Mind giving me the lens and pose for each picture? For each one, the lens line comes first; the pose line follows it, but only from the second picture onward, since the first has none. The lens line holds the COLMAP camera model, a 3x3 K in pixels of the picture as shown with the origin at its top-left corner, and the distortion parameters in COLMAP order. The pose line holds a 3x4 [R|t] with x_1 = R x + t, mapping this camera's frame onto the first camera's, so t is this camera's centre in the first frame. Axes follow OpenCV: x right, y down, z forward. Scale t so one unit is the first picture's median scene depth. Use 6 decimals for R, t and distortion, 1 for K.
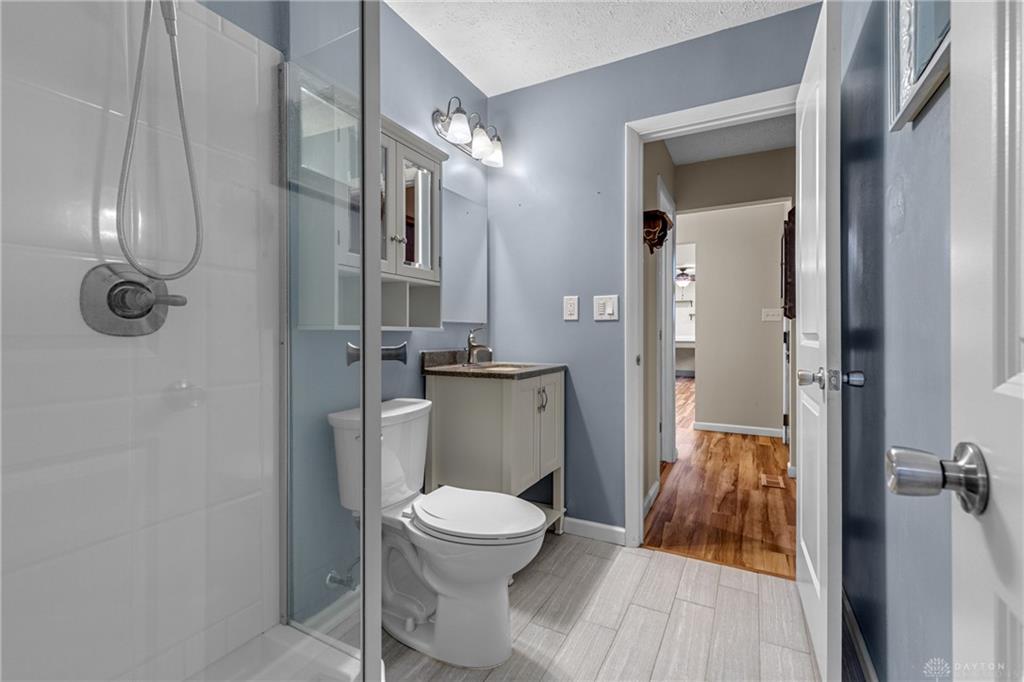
lens RADIAL K [[456.2, 0, 510.8], [0, 456.2, 335.0], [0, 0, 1]] dist [0.002157, -0.001447]
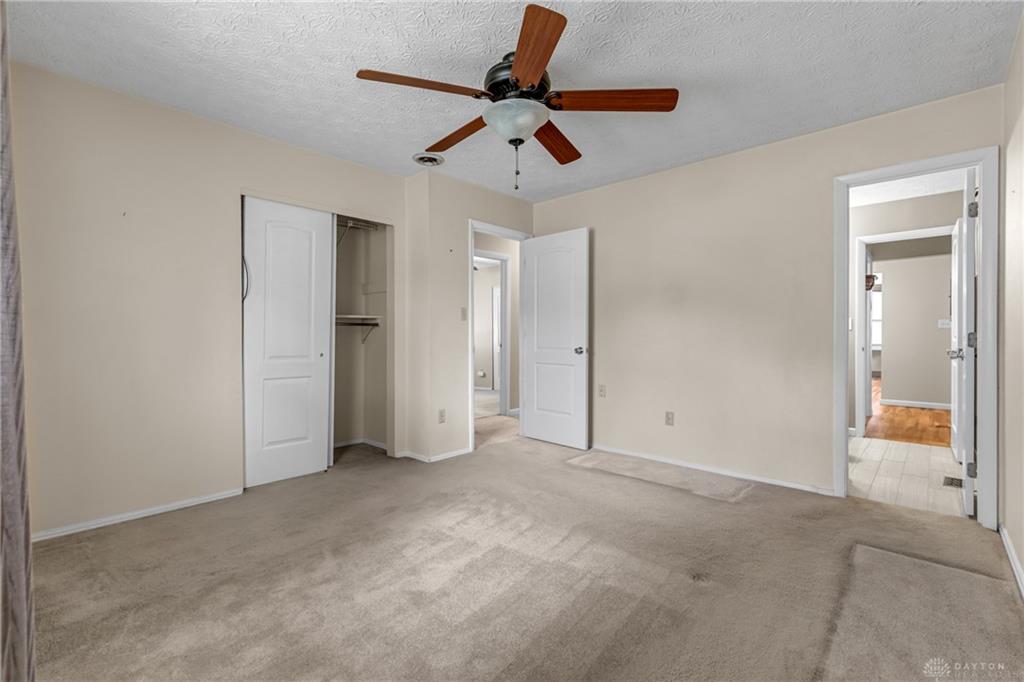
lens RADIAL K [[456.2, 0, 508.9], [0, 456.2, 337.7], [0, 0, 1]] dist [0.002157, -0.001447]
pose [[0.965715, 0.001937, -0.259596, -0.371794], [-0.003227, 0.999984, -0.004544, 0.009970], [0.259583, 0.005226, 0.965707, -0.723130]]
